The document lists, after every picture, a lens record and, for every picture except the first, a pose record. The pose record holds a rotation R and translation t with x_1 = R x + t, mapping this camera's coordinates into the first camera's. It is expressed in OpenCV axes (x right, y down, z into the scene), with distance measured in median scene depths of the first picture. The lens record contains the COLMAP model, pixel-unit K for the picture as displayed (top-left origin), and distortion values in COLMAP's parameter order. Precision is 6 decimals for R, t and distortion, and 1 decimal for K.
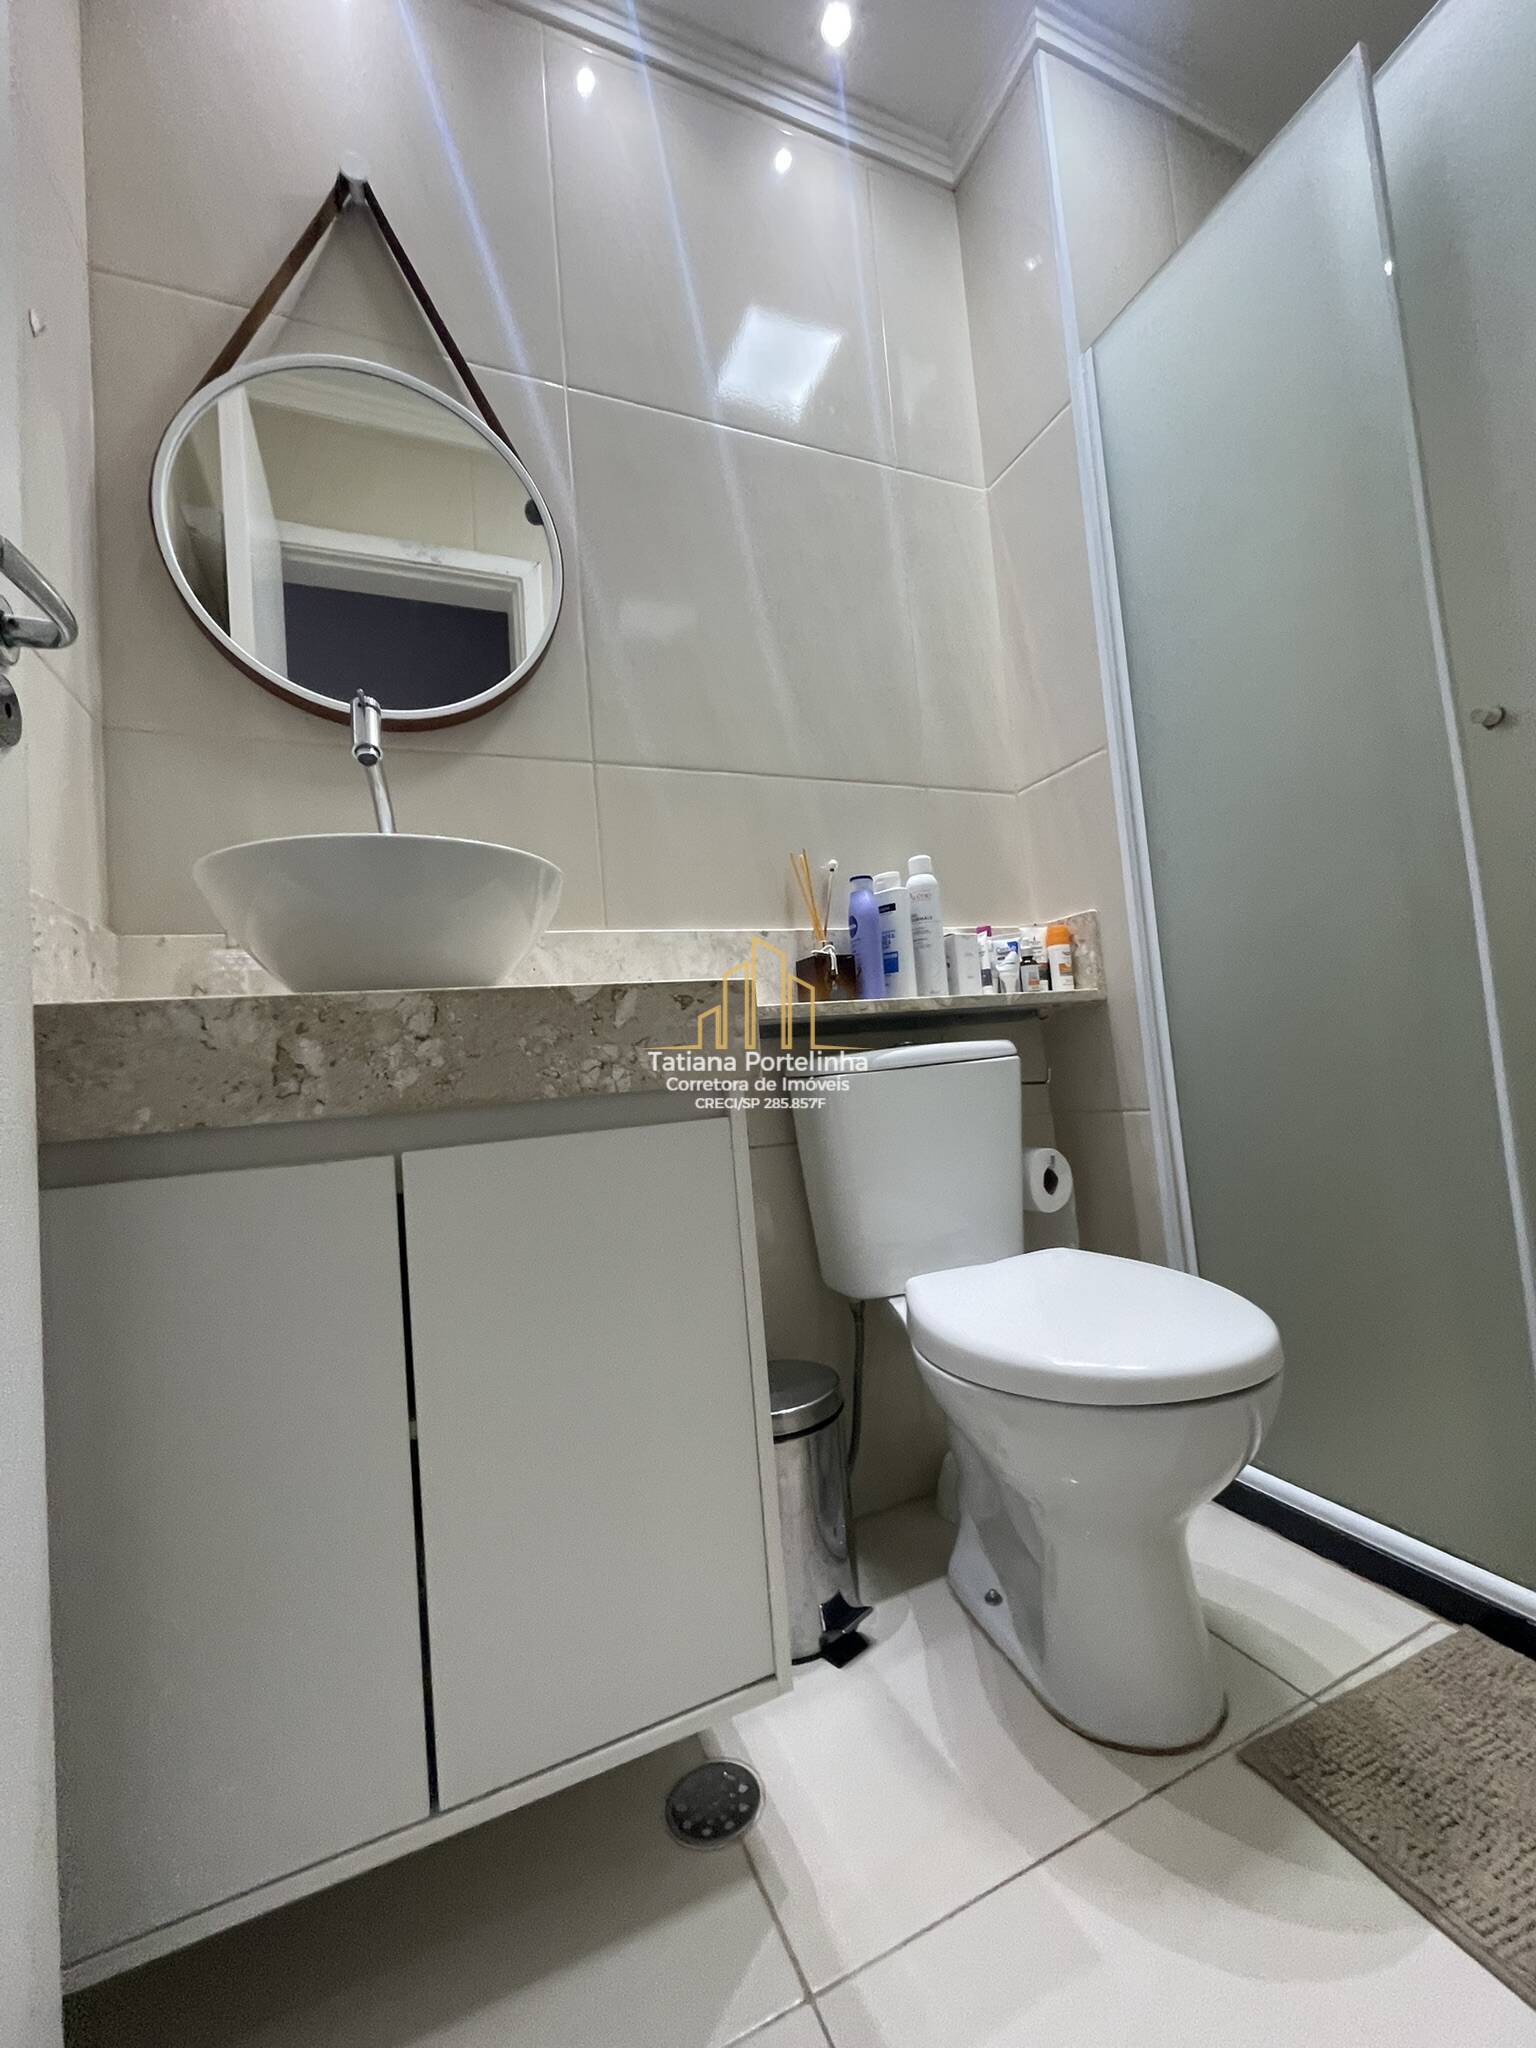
lens RADIAL K [[822.5, 0, 772.5], [0, 822.5, 1020.1], [0, 0, 1]] dist [-0.008397, 0.000134]
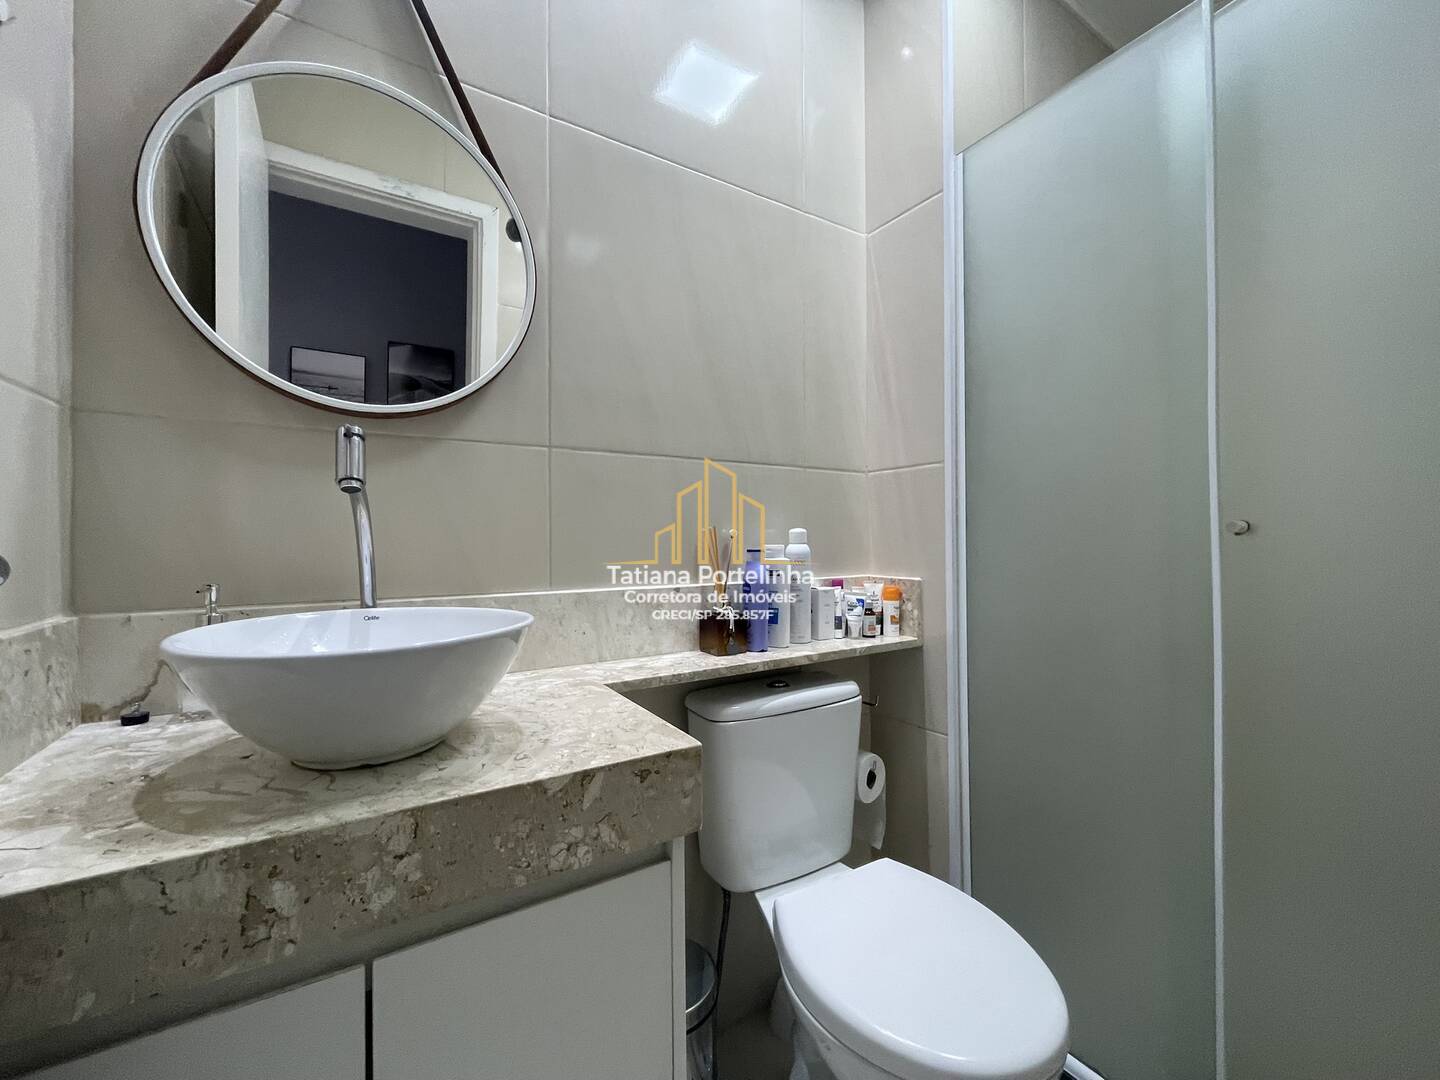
lens RADIAL K [[581.4, 0, 717.8], [0, 581.4, 535.1], [0, 0, 1]] dist [-0.003833, 0.000062]
pose [[0.985709, 0.079614, 0.148456, -0.091637], [-0.085769, 0.995682, 0.035518, -0.236731], [-0.144987, -0.047743, 0.988281, 0.124788]]
